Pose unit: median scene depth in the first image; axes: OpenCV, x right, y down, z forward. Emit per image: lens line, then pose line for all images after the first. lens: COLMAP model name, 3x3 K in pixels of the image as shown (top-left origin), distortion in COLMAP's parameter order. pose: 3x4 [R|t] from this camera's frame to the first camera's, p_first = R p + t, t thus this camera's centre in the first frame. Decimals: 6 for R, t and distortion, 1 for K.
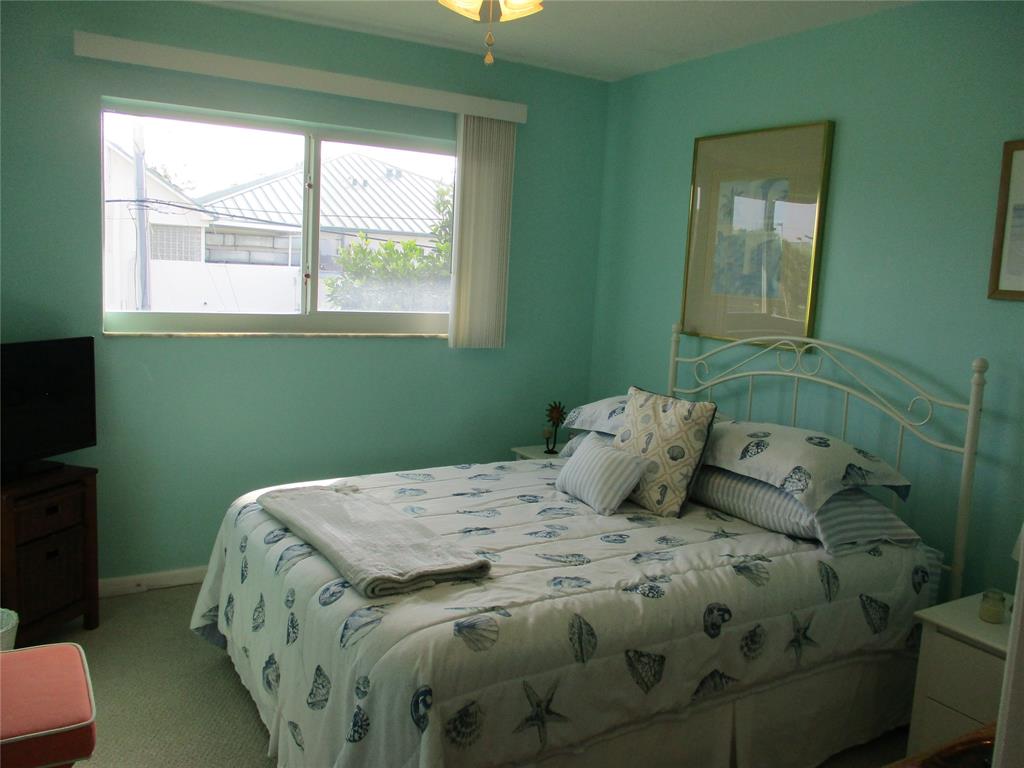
lens RADIAL K [[855.5, 0, 512.1], [0, 855.5, 371.1], [0, 0, 1]] dist [-0.029040, 0.009146]
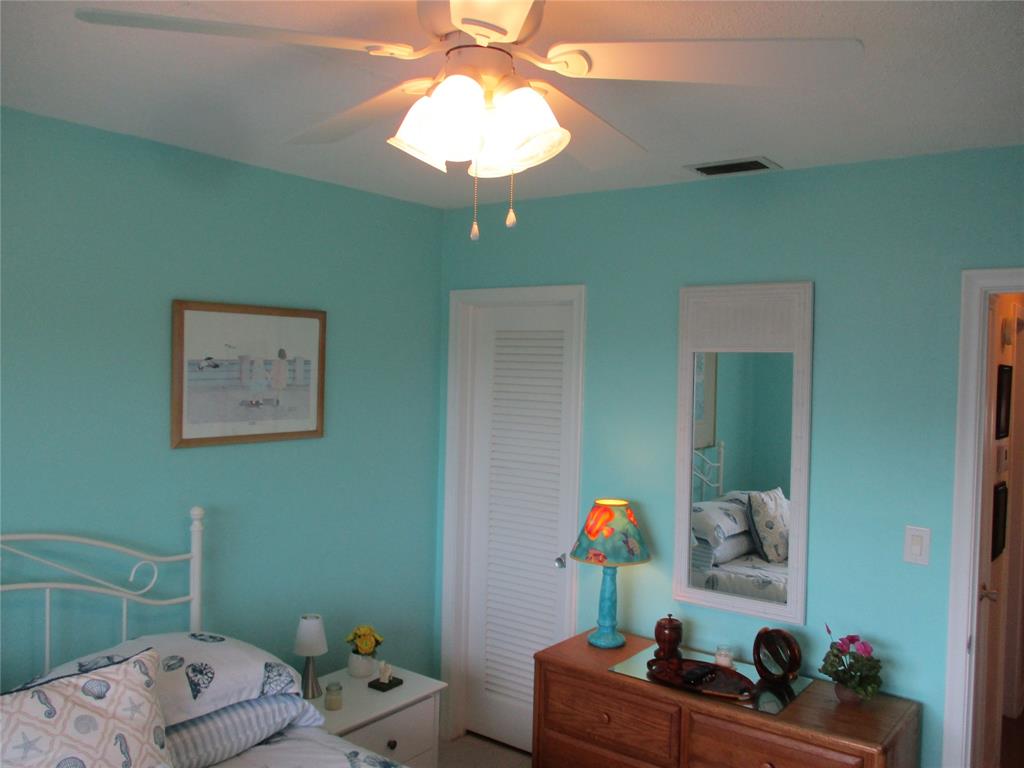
lens RADIAL K [[855.5, 0, 512.1], [0, 855.5, 371.1], [0, 0, 1]] dist [-0.029040, 0.009146]
pose [[-0.389073, -0.073735, 0.918251, -0.558127], [0.061131, 0.992528, 0.105601, -0.268218], [-0.919176, 0.097220, -0.381659, 1.024300]]
